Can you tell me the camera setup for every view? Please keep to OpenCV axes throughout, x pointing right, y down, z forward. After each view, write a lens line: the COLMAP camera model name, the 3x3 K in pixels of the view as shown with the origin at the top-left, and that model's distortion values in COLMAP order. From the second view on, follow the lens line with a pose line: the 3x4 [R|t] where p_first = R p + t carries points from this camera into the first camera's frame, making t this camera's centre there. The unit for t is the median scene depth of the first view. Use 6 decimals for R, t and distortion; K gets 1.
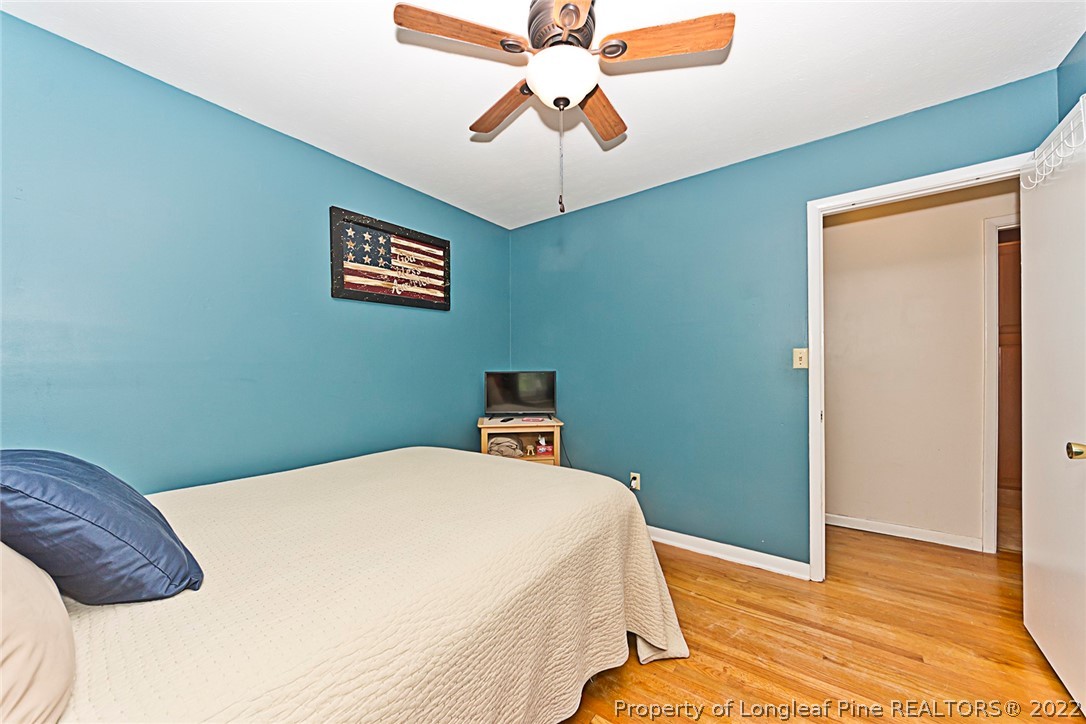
lens RADIAL K [[387.8, 0, 542.7], [0, 387.8, 366.0], [0, 0, 1]] dist [0.001409, 0.000035]
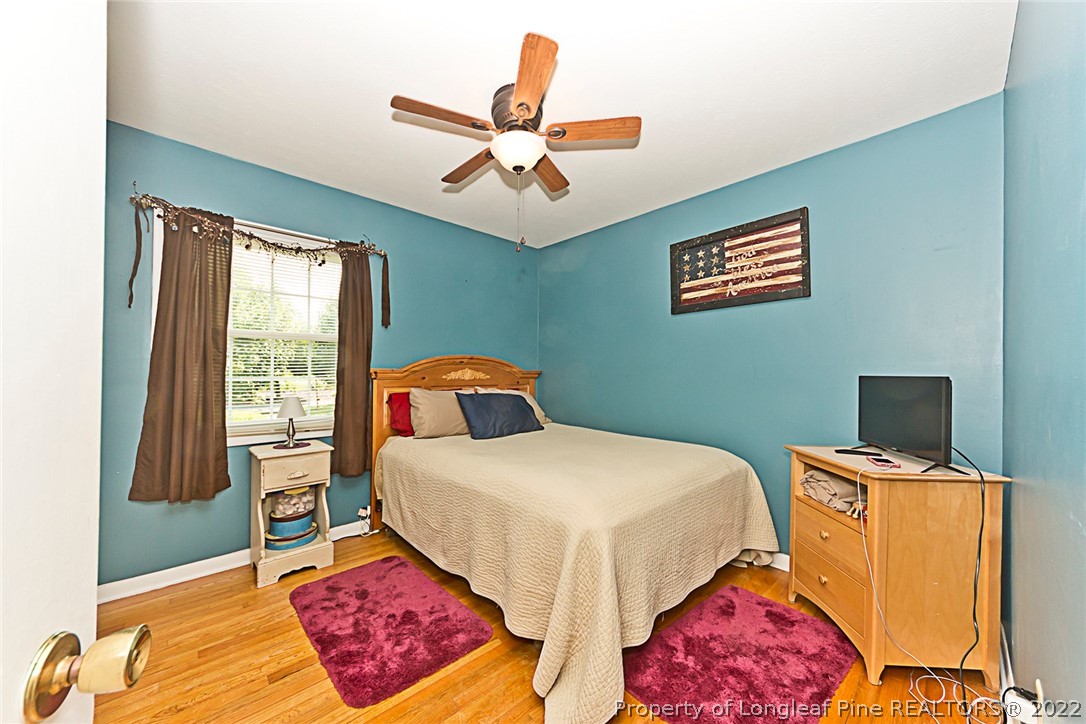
lens RADIAL K [[369.4, 0, 543.2], [0, 369.4, 366.3], [0, 0, 1]] dist [0.000309, 0.000004]
pose [[-0.195720, -0.002769, -0.980656, 0.659520], [-0.005692, 0.999982, -0.001688, 0.000483], [0.980643, 0.005252, -0.195732, 0.715979]]
